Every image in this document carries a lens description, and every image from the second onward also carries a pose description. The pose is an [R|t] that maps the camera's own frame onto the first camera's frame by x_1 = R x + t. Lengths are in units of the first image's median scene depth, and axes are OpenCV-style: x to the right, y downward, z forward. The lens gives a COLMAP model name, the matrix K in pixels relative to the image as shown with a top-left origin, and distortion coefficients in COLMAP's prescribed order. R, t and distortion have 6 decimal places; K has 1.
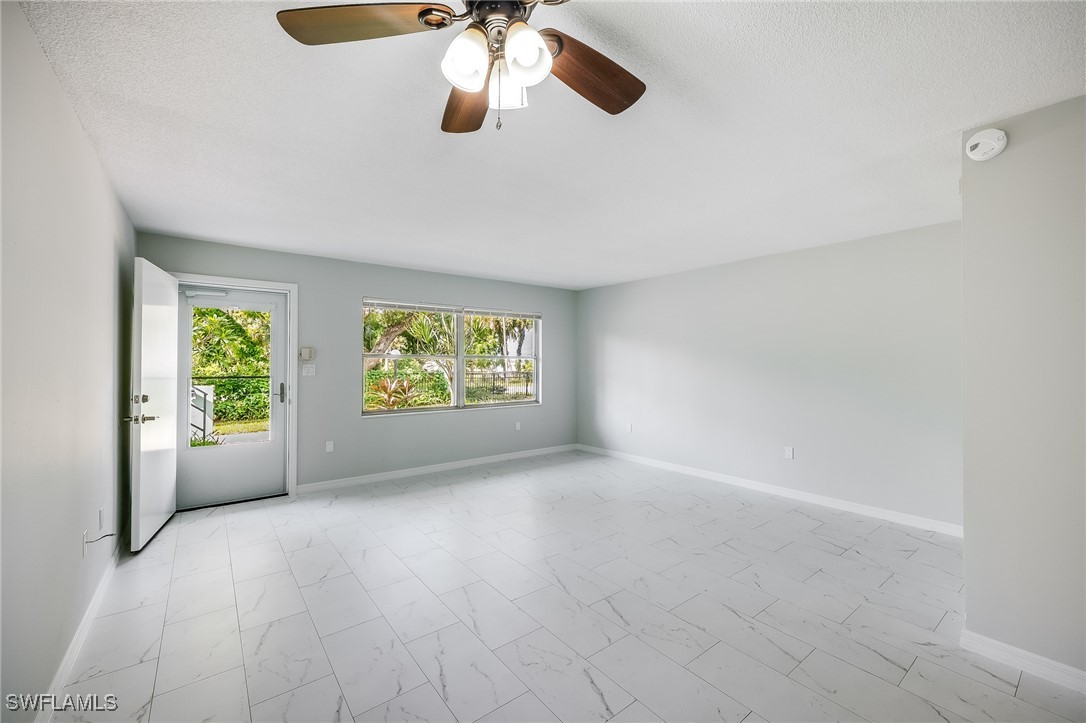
lens RADIAL K [[442.9, 0, 544.4], [0, 442.9, 357.5], [0, 0, 1]] dist [0.000511, -0.000230]
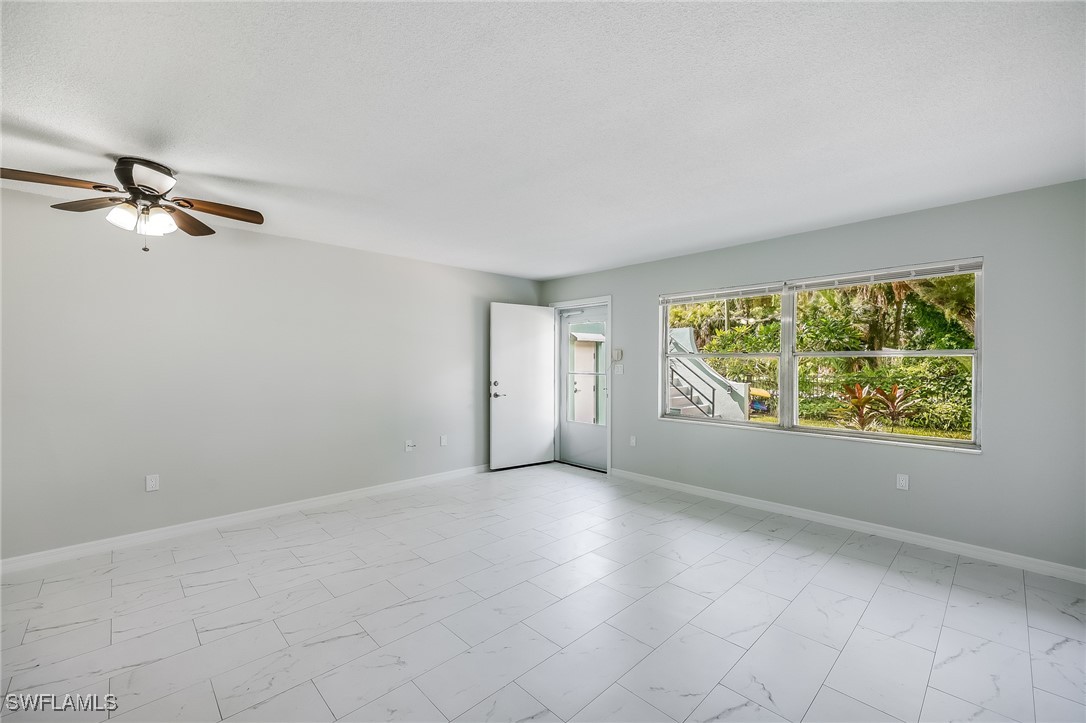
lens RADIAL K [[442.9, 0, 544.4], [0, 442.9, 357.5], [0, 0, 1]] dist [0.000511, -0.000230]
pose [[0.102399, -0.010327, -0.994690, 0.413719], [0.011583, 0.999891, -0.009188, 0.004672], [0.994676, -0.010581, 0.102508, 0.498357]]
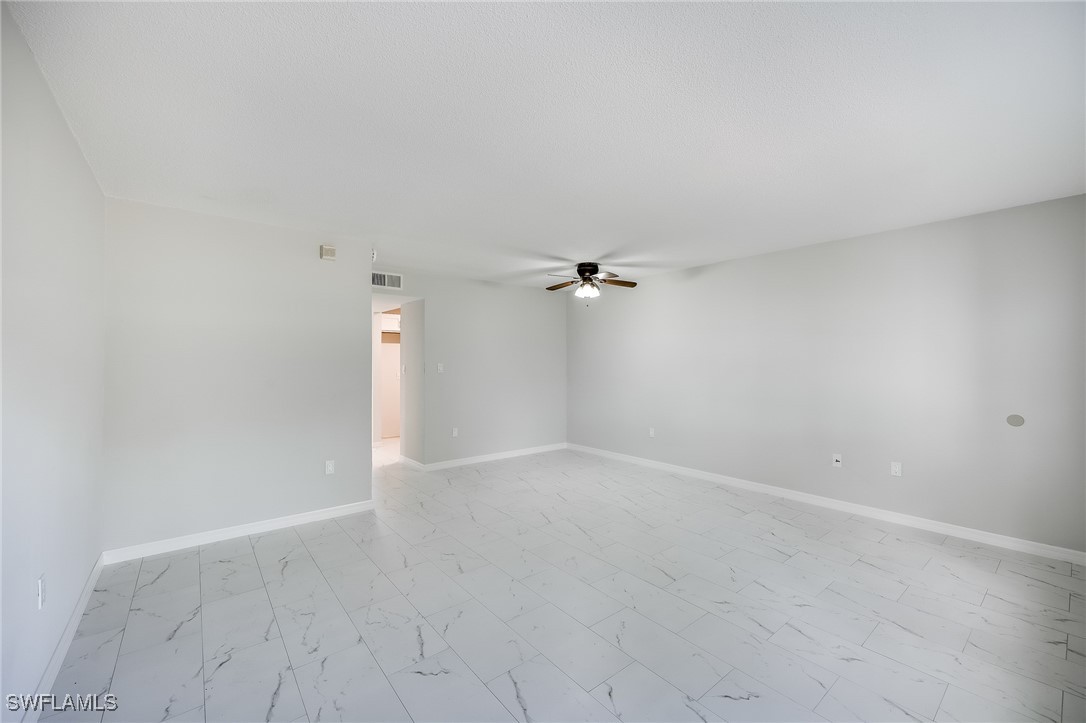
lens RADIAL K [[435.1, 0, 543.0], [0, 435.1, 361.5], [0, 0, 1]] dist [0.000012, 0.000067]
pose [[-0.999800, -0.000477, -0.019995, 0.075581], [-0.000280, 0.999952, -0.009843, 0.008901], [0.019998, -0.009836, -0.999752, 0.961912]]
